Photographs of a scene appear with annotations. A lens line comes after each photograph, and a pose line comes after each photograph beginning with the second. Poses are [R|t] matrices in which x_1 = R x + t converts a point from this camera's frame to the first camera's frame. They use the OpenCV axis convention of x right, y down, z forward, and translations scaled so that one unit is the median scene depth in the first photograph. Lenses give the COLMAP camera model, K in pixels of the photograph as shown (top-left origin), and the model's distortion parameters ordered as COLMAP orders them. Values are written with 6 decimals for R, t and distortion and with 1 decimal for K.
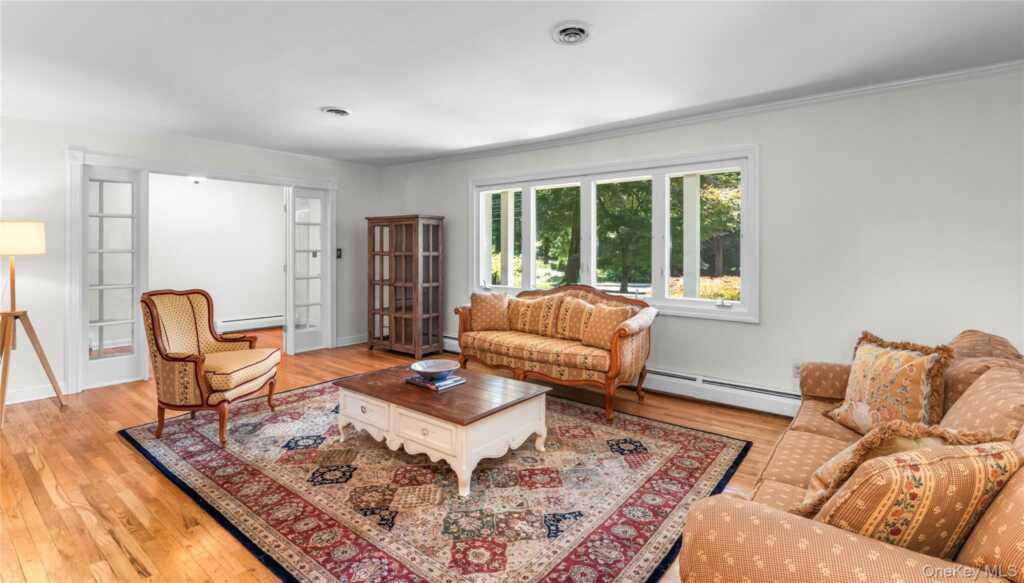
lens RADIAL K [[479.2, 0, 511.7], [0, 479.2, 251.5], [0, 0, 1]] dist [0.004066, -0.000059]
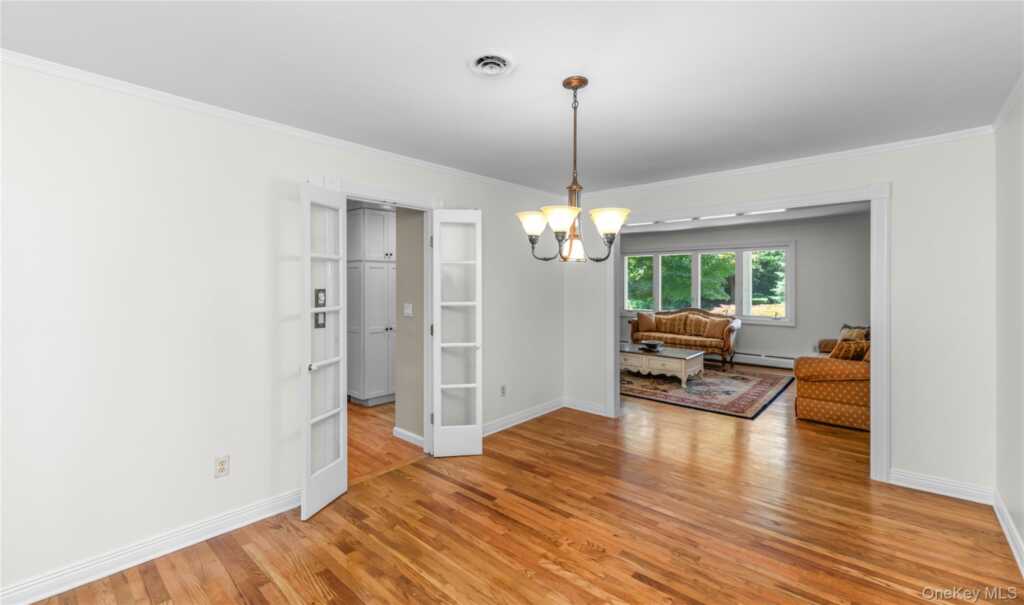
lens RADIAL K [[430.1, 0, 503.5], [0, 430.1, 282.6], [0, 0, 1]] dist [-0.000987, 0.000084]
pose [[0.998205, -0.003119, -0.059808, -0.681281], [0.002993, 0.999993, -0.002195, -0.042626], [0.059814, 0.002012, 0.998207, -1.008457]]
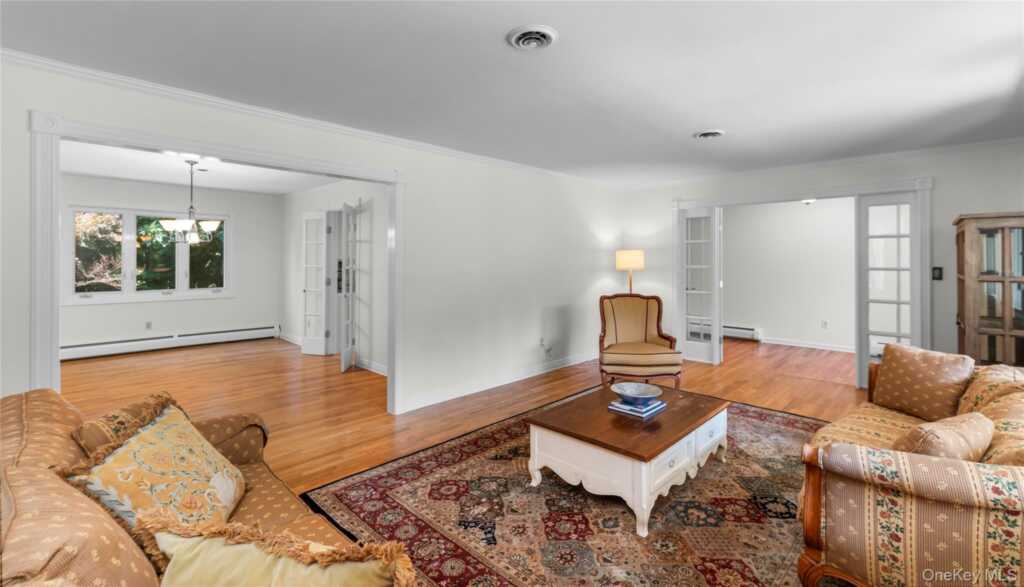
lens RADIAL K [[455.1, 0, 510.9], [0, 455.1, 257.0], [0, 0, 1]] dist [-0.000911, -0.000051]
pose [[-0.105008, -0.010833, -0.994412, 0.893200], [-0.007444, 0.999921, -0.010107, -0.020960], [0.994443, 0.006341, -0.105081, 0.952390]]
